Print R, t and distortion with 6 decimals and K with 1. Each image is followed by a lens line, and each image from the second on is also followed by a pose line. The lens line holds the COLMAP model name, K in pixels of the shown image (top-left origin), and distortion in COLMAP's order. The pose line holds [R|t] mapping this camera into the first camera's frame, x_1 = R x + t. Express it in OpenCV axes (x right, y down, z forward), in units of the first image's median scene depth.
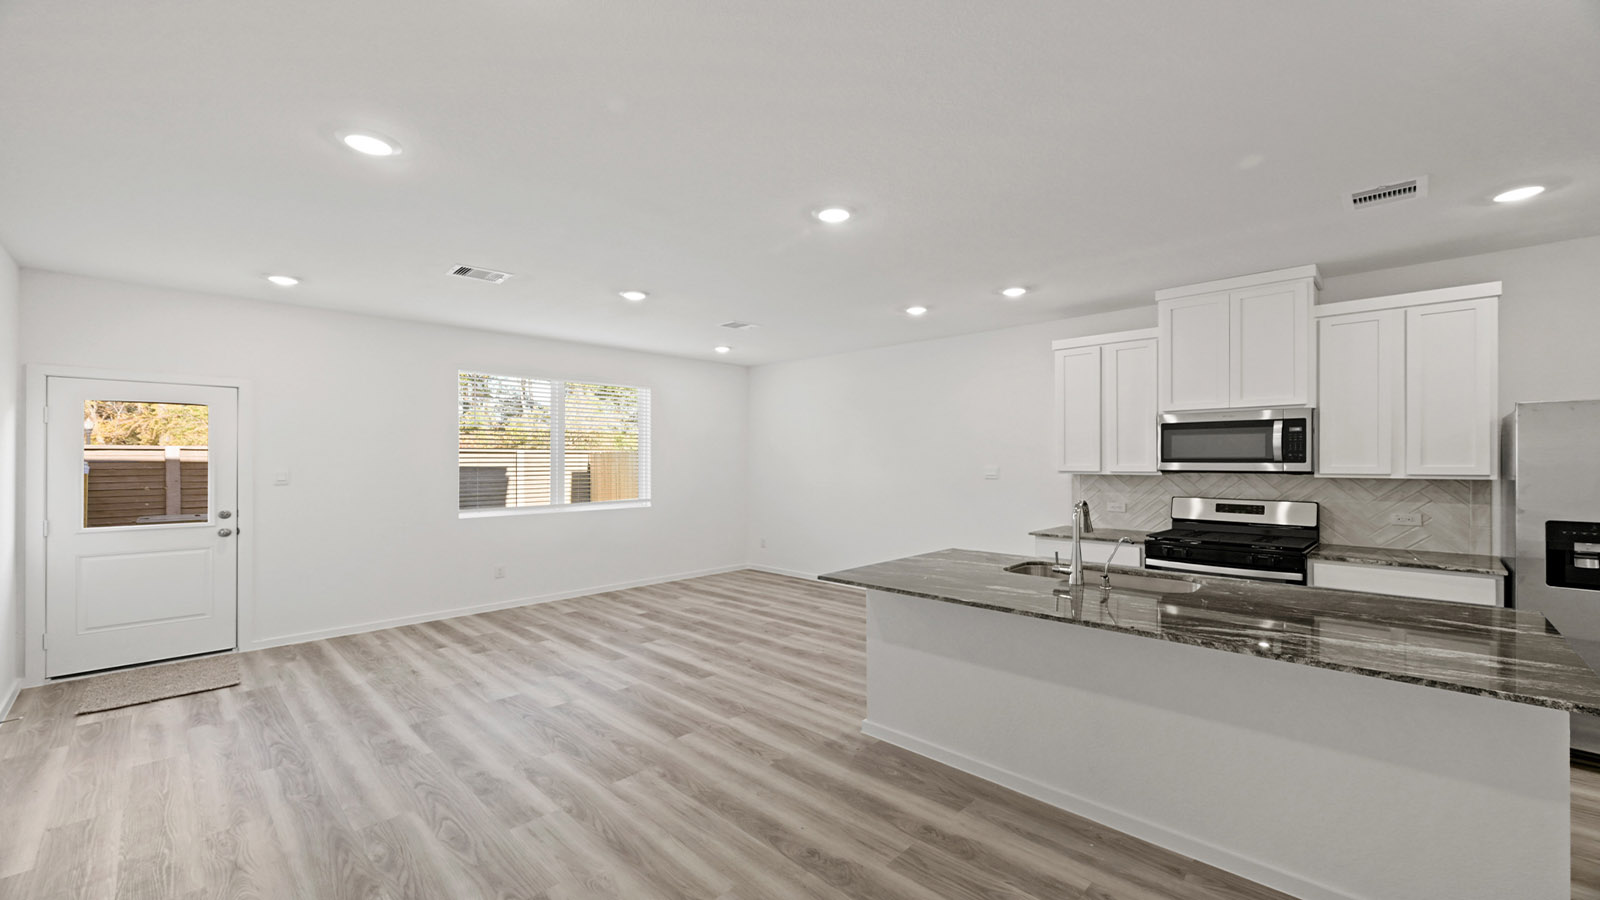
lens RADIAL K [[626.6, 0, 797.8], [0, 626.6, 467.4], [0, 0, 1]] dist [0.000227, 0.000059]
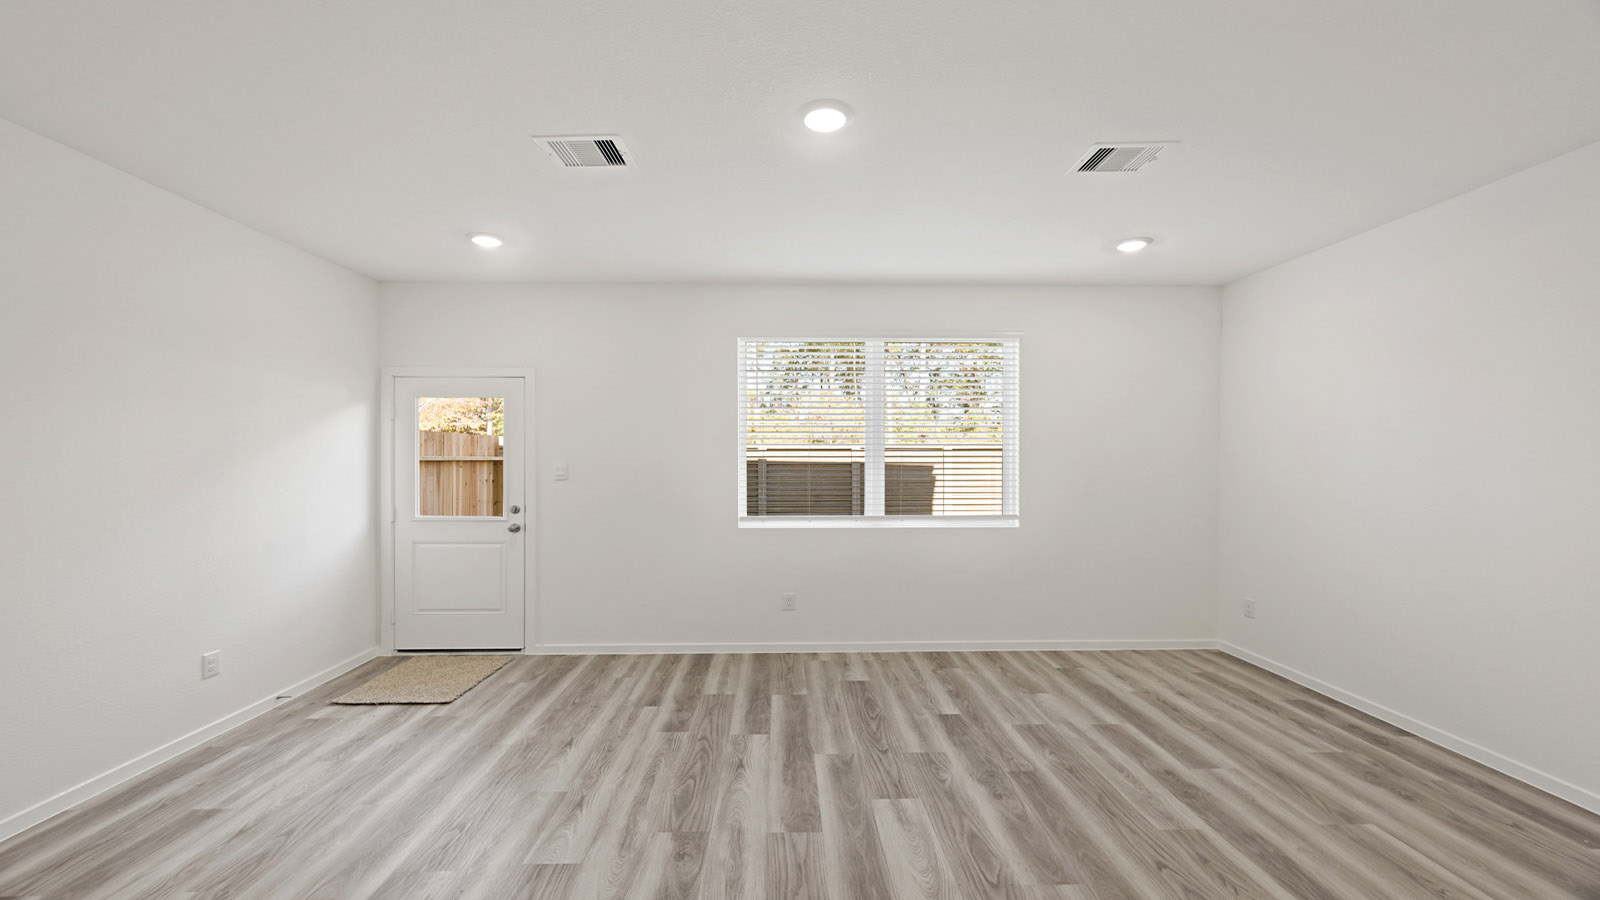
lens RADIAL K [[626.6, 0, 797.8], [0, 626.6, 467.4], [0, 0, 1]] dist [0.000227, 0.000059]
pose [[0.717195, 0.009481, -0.696808, 0.067949], [-0.009128, 0.999949, 0.004211, 0.002546], [0.696813, 0.003341, 0.717245, 0.591142]]
